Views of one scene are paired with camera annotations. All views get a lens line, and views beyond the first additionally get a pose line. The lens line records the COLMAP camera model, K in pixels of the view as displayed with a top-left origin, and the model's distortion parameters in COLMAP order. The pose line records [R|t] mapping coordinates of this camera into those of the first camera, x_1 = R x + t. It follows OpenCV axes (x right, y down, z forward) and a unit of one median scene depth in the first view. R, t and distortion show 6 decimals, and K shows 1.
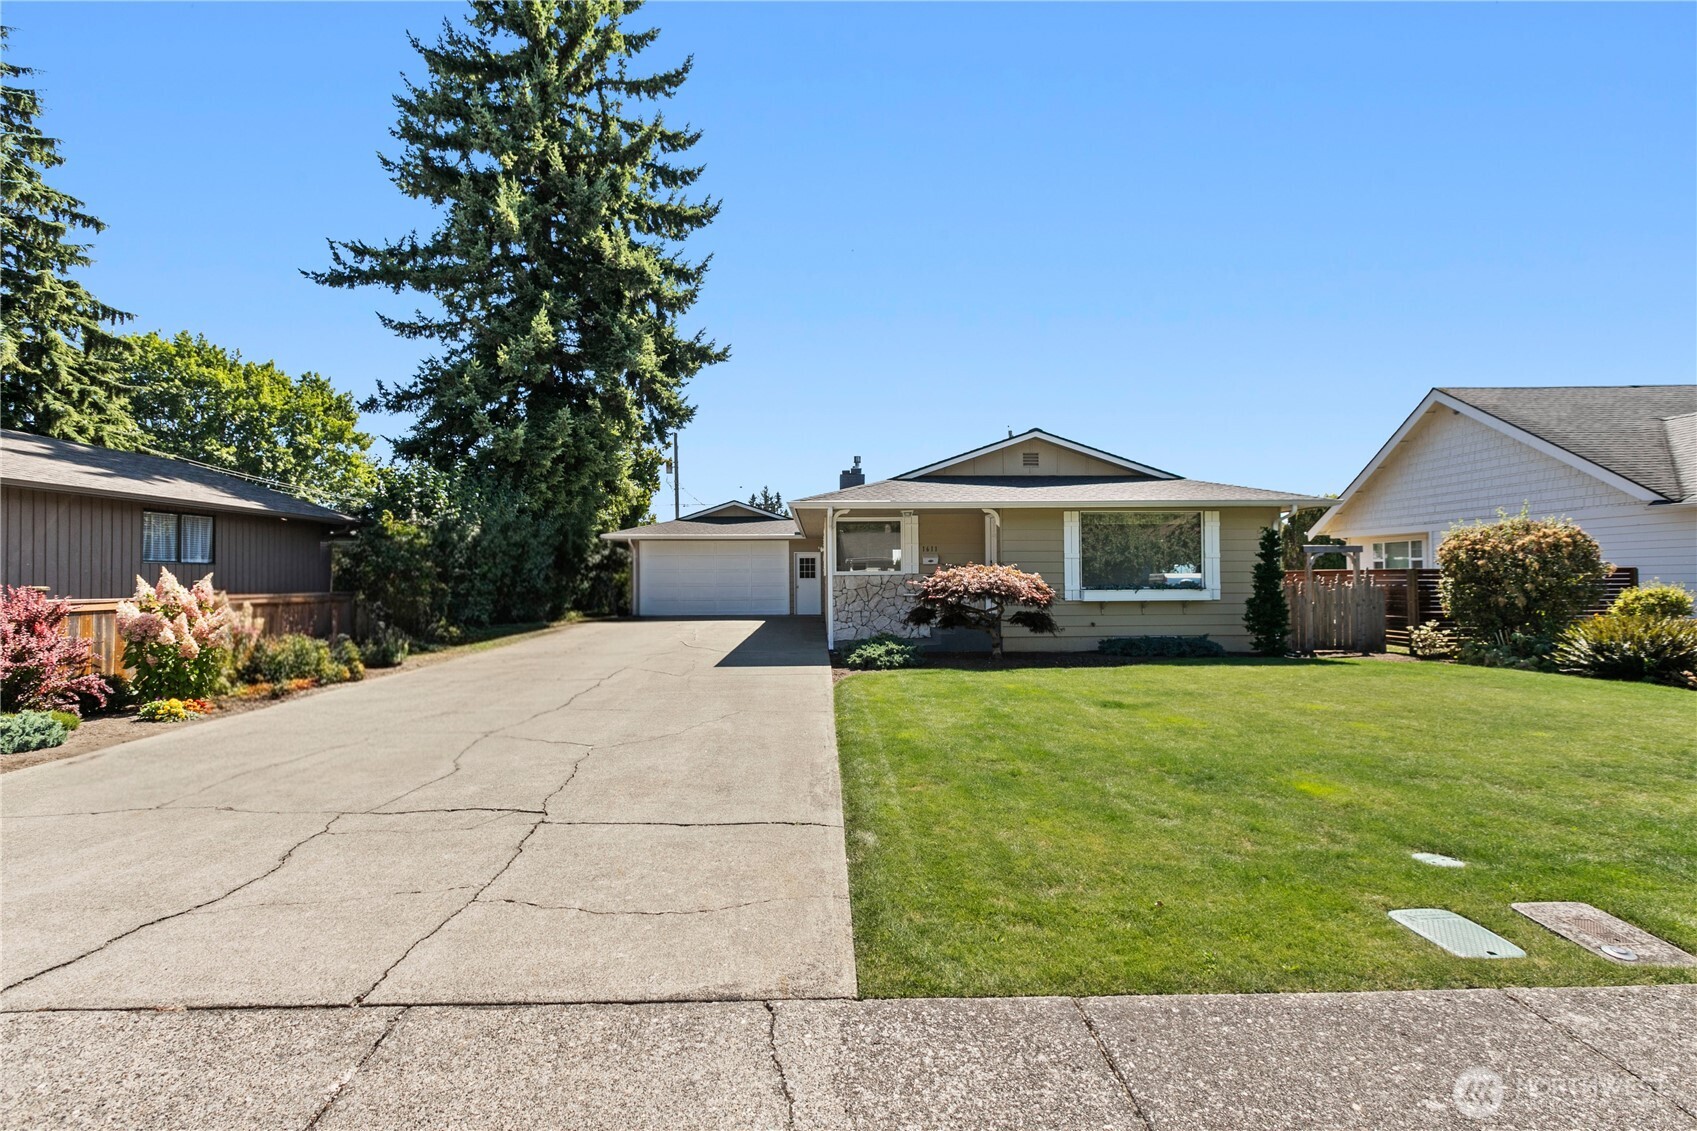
lens RADIAL K [[767.0, 0, 839.0], [0, 767.0, 598.2], [0, 0, 1]] dist [0.001038, -0.000206]
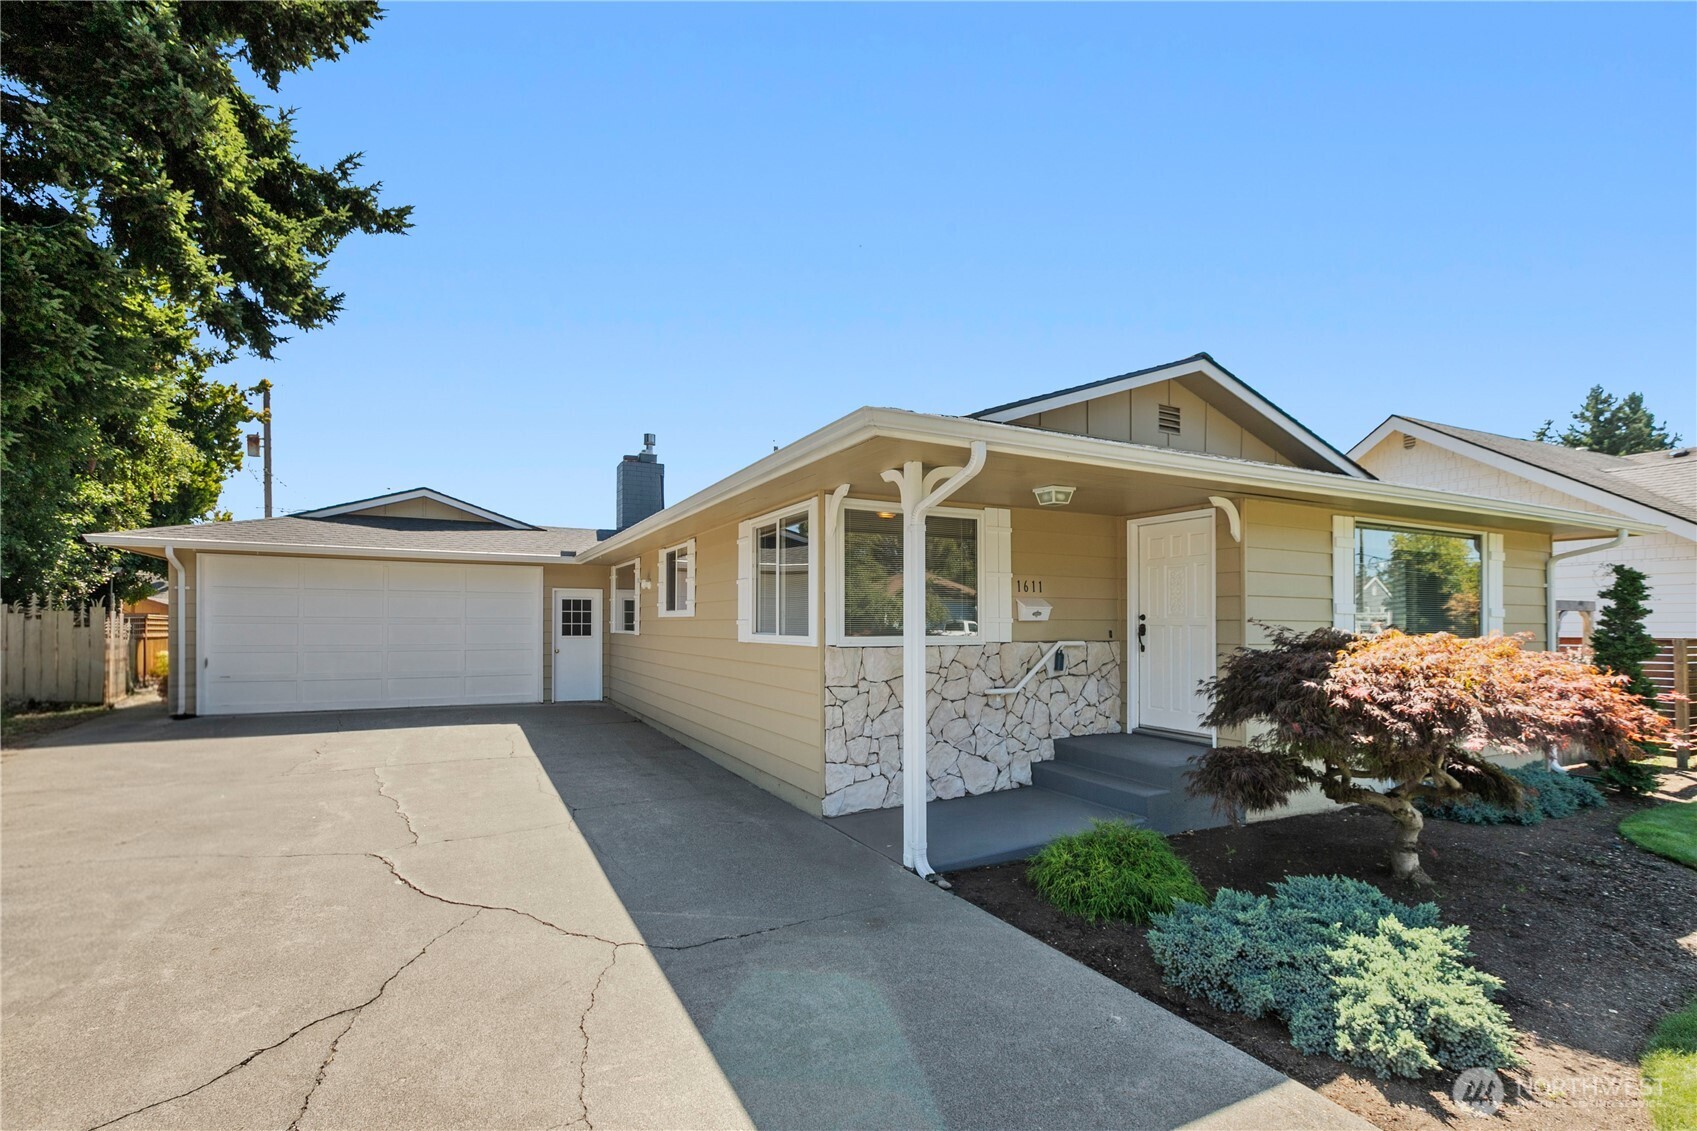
lens RADIAL K [[784.7, 0, 846.6], [0, 784.7, 634.1], [0, 0, 1]] dist [0.000052, -0.000378]
pose [[0.901526, 0.006814, 0.432671, -0.110252], [-0.000338, 0.999887, -0.015042, -0.018429], [-0.432724, 0.013414, 0.901427, 0.399316]]
